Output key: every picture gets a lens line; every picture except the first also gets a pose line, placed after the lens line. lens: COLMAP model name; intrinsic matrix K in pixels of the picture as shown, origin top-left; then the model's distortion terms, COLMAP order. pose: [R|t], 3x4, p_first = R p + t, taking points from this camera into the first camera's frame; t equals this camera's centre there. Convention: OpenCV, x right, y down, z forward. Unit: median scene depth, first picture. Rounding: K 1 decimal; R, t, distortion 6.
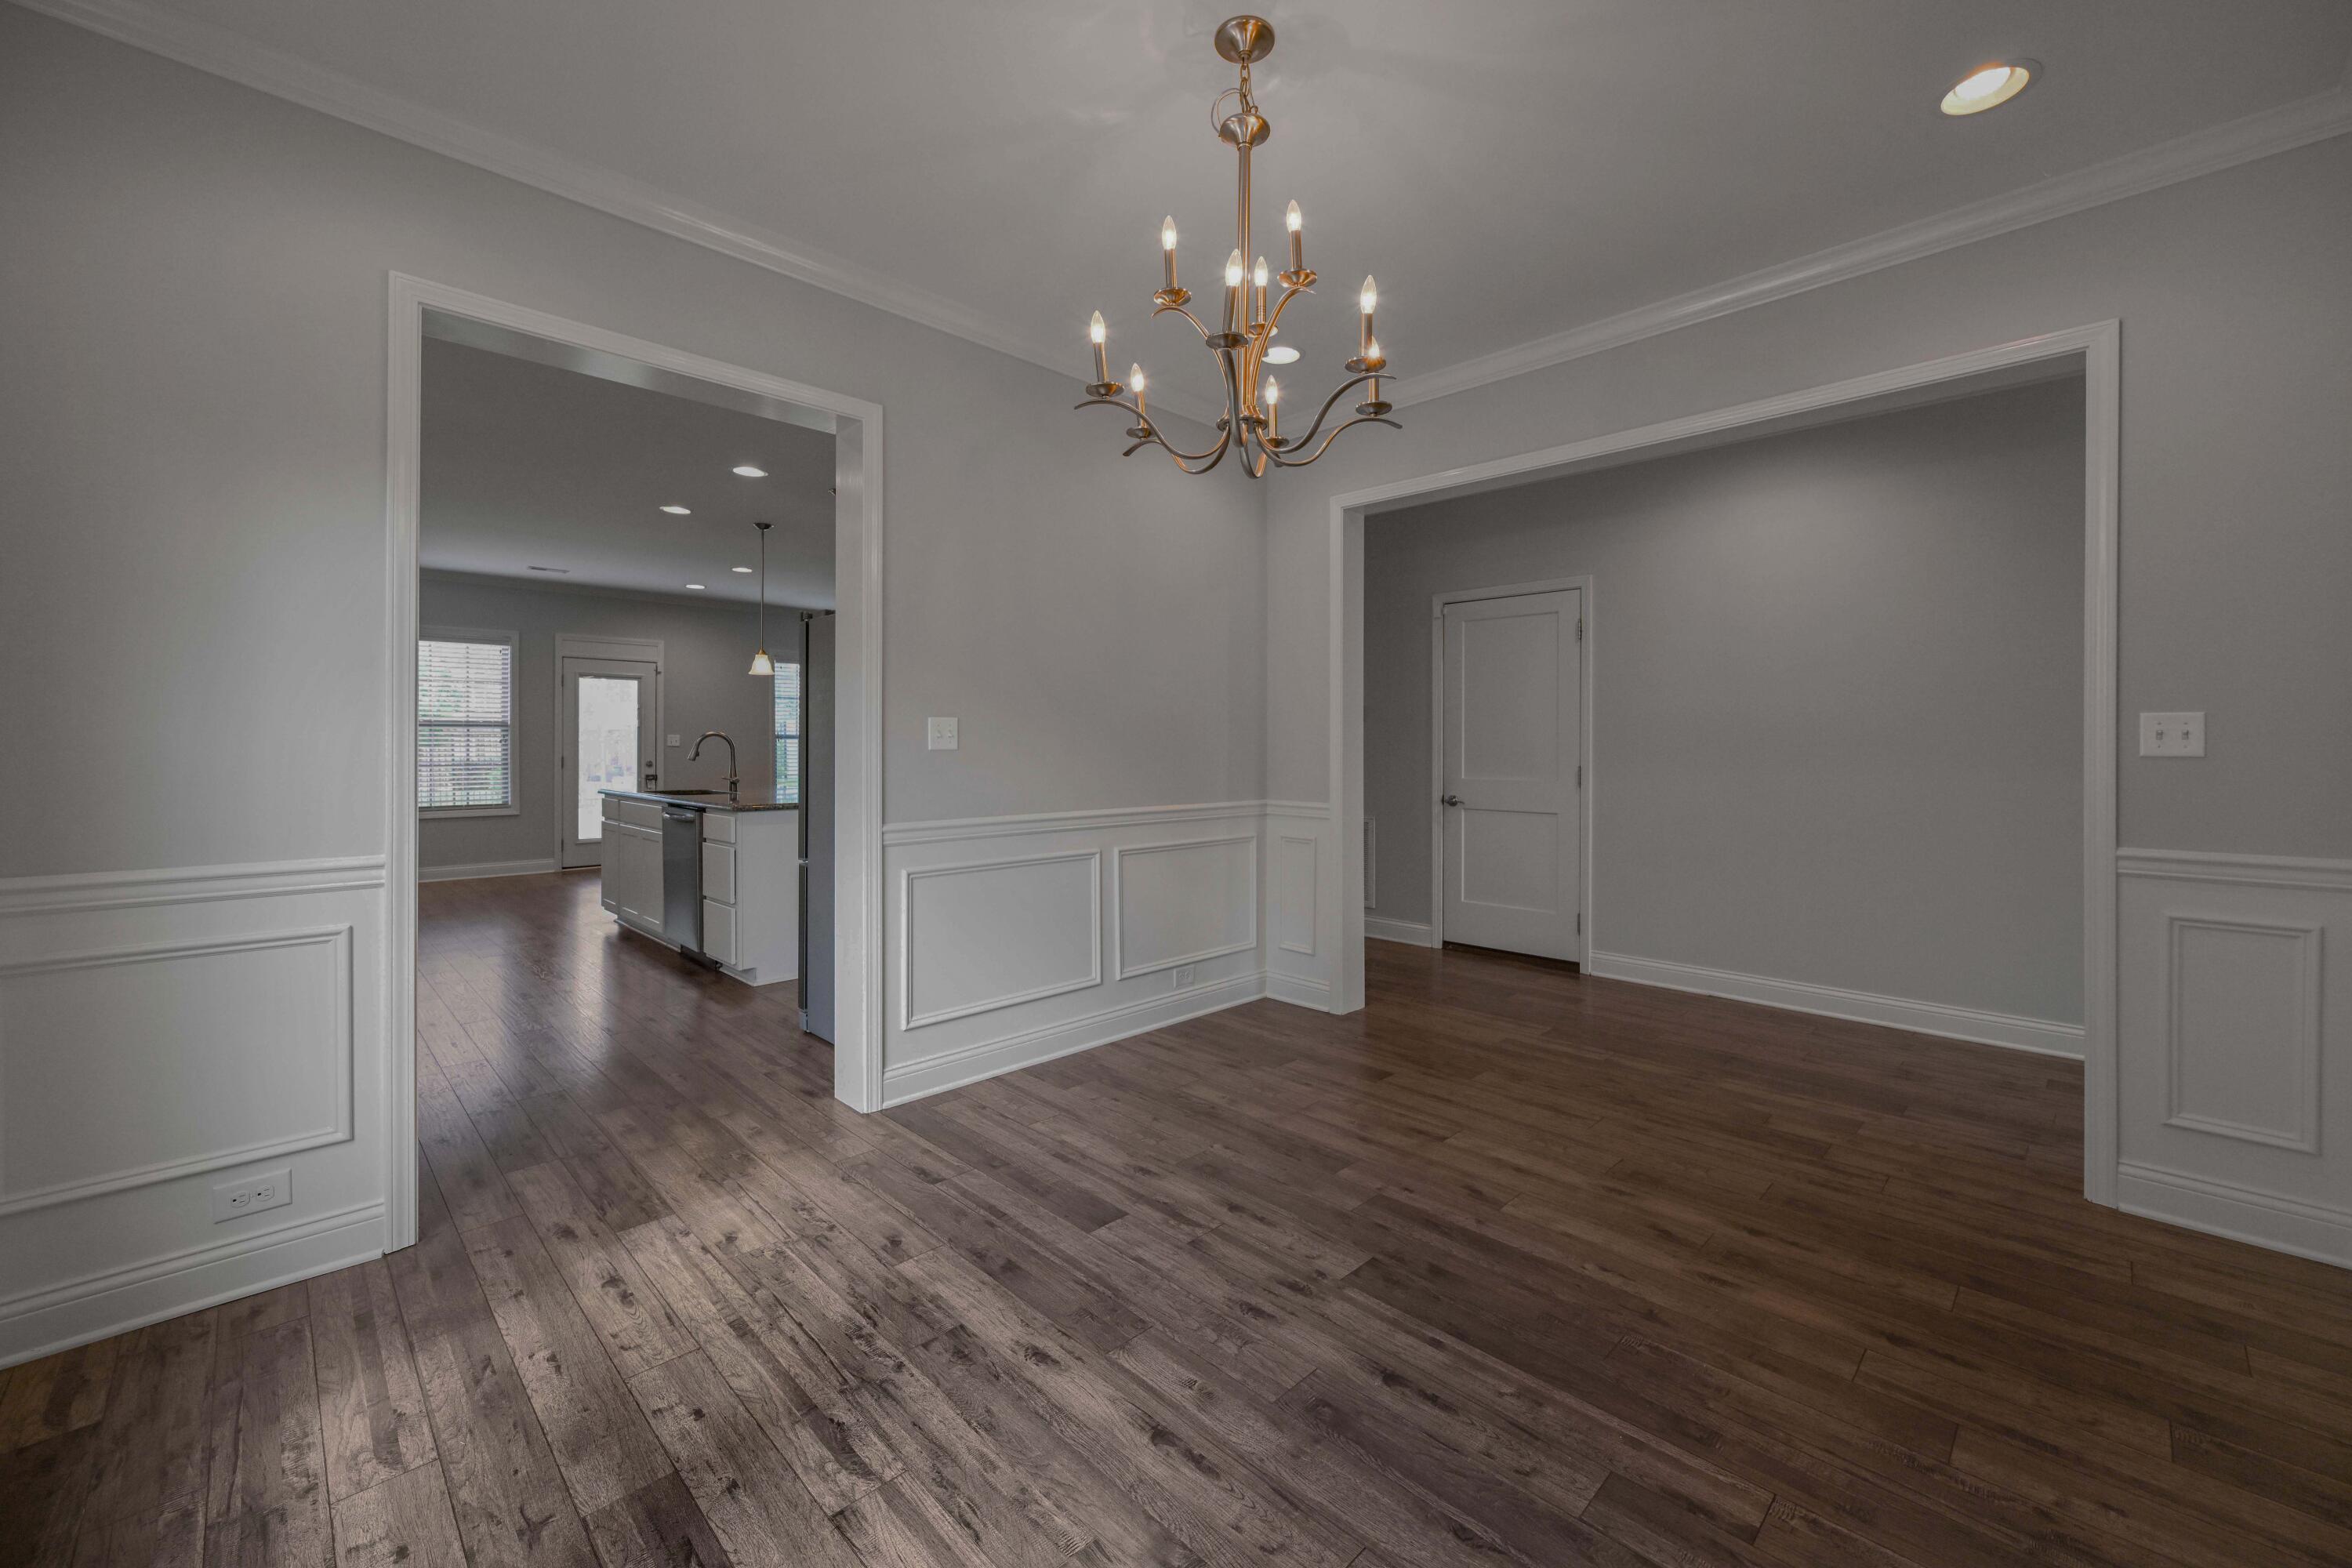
lens RADIAL K [[942.9, 0, 1210.9], [0, 942.9, 749.9], [0, 0, 1]] dist [-0.002587, 0.000010]
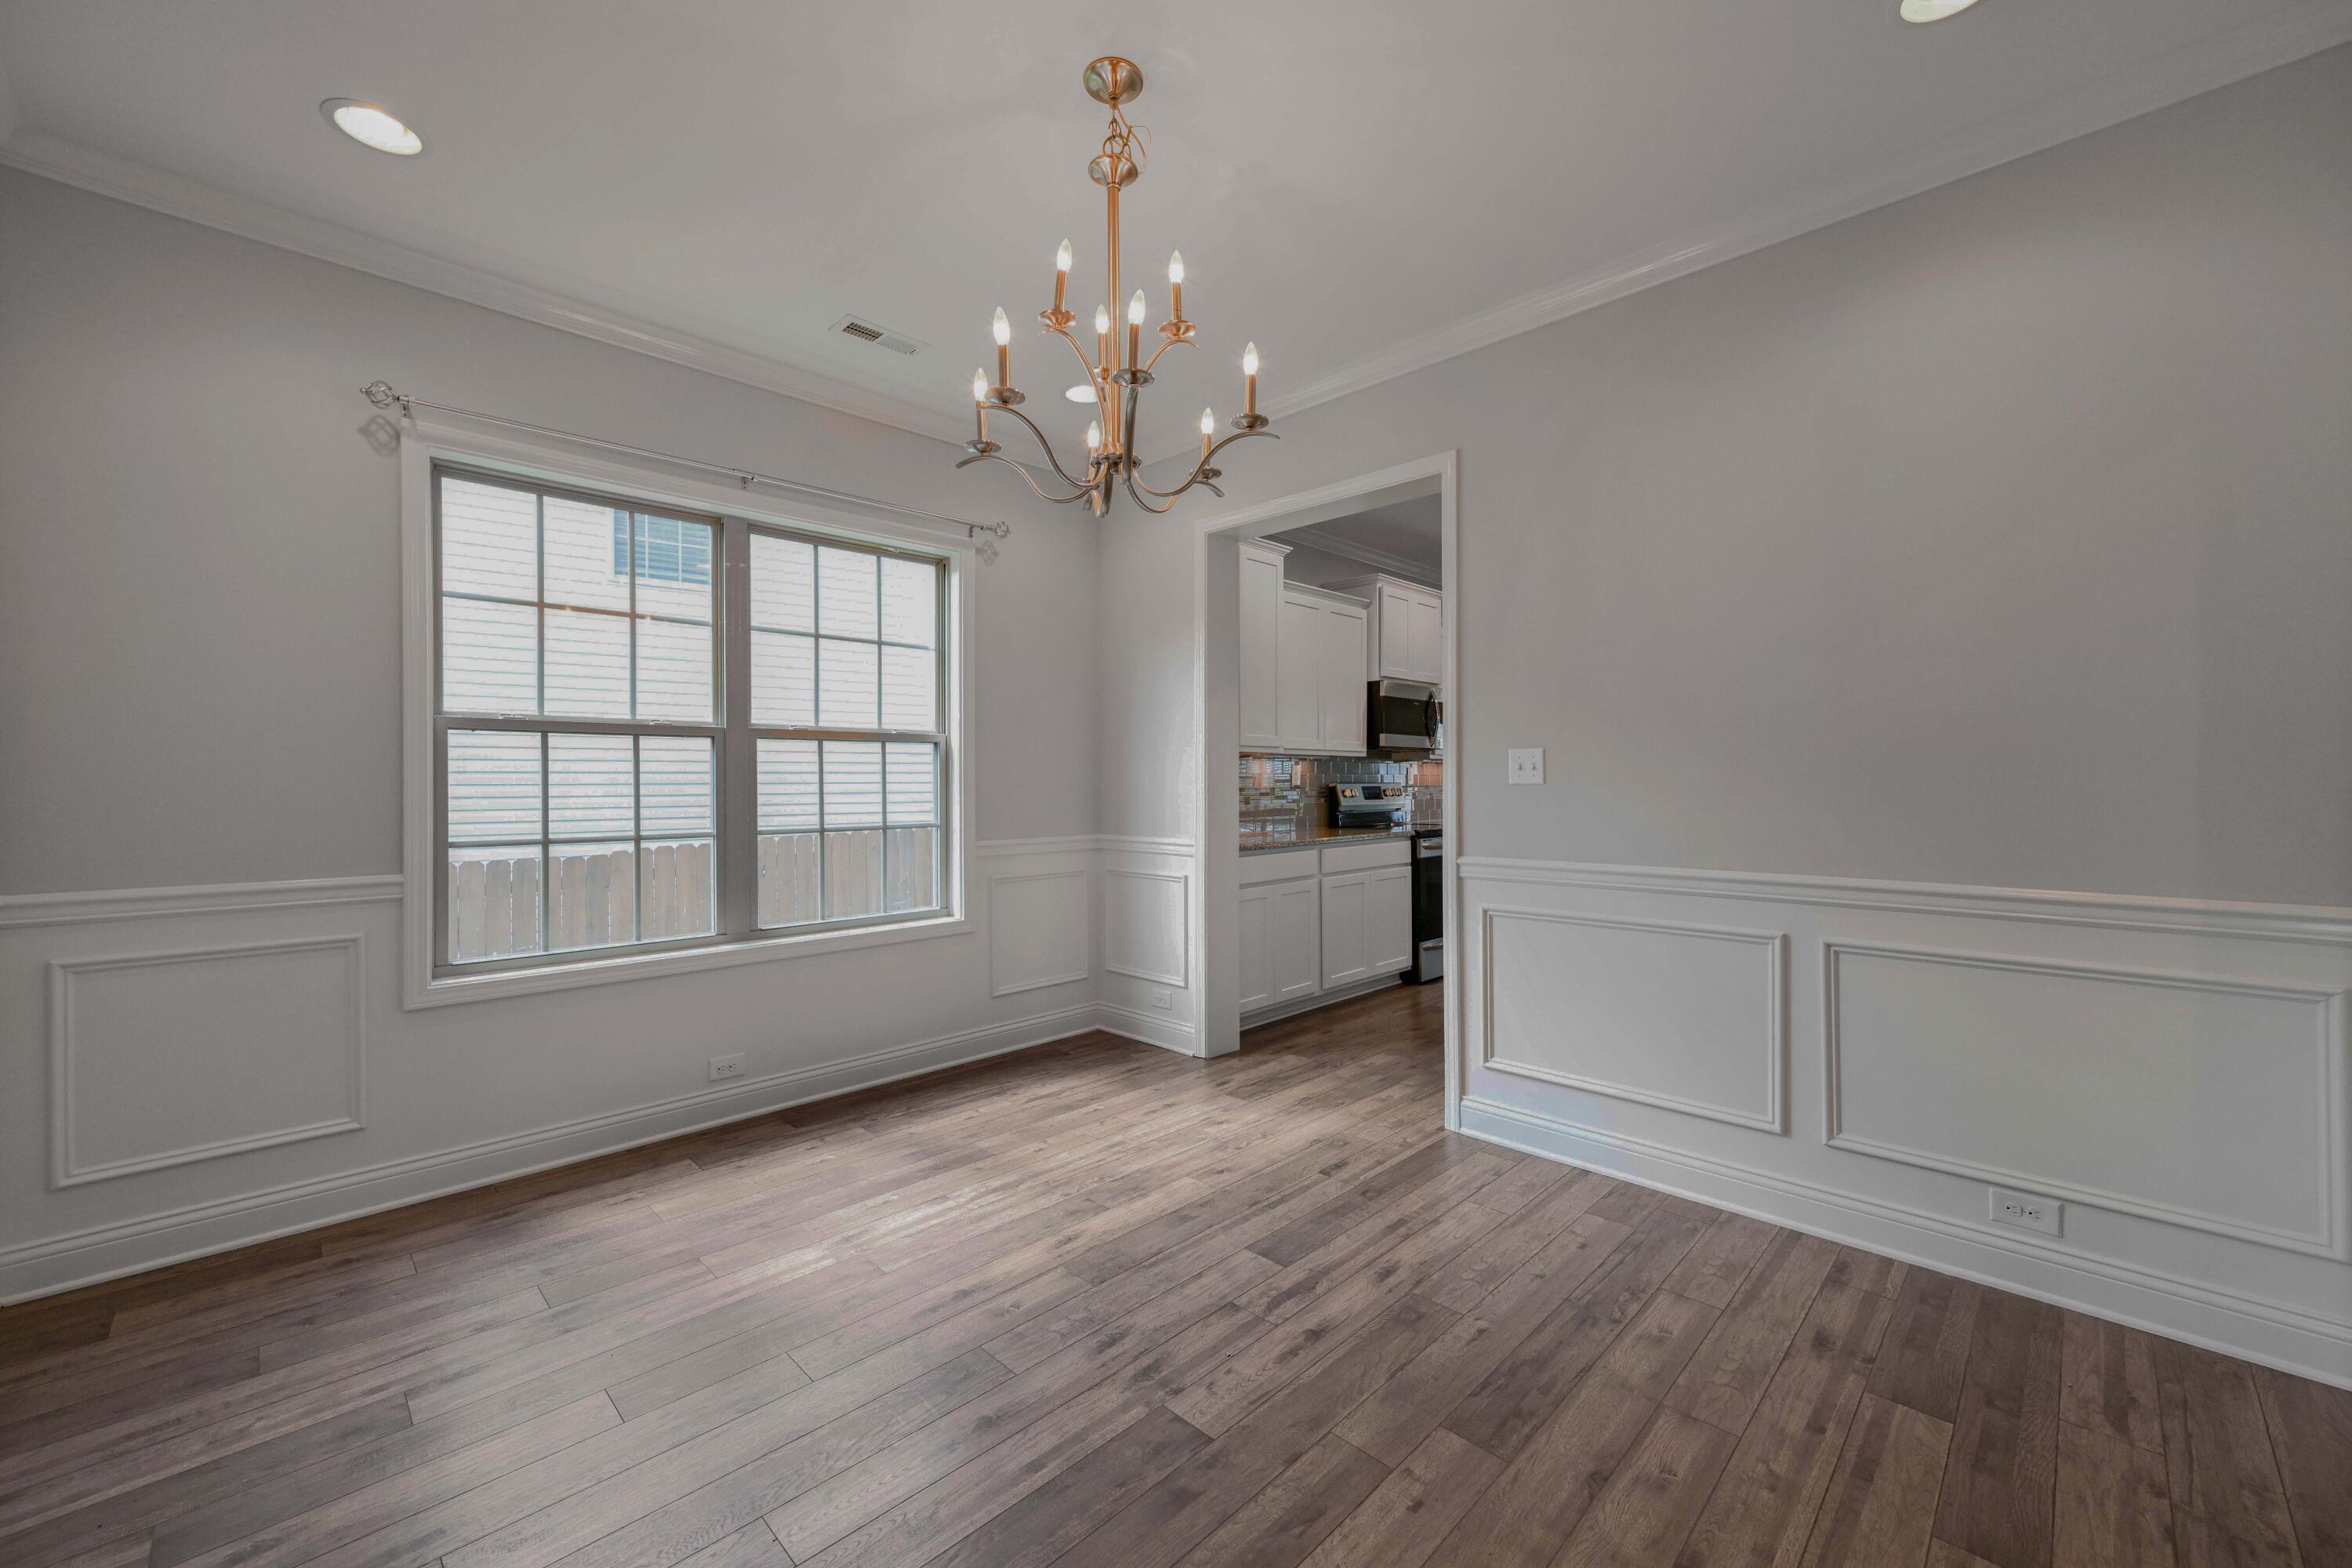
lens RADIAL K [[942.9, 0, 1175.9], [0, 942.9, 779.1], [0, 0, 1]] dist [-0.002587, 0.000010]
pose [[-0.025151, -0.000404, -0.999684, 0.879952], [-0.003354, 0.999994, -0.000320, -0.004621], [0.999678, 0.003345, -0.025153, 0.914804]]
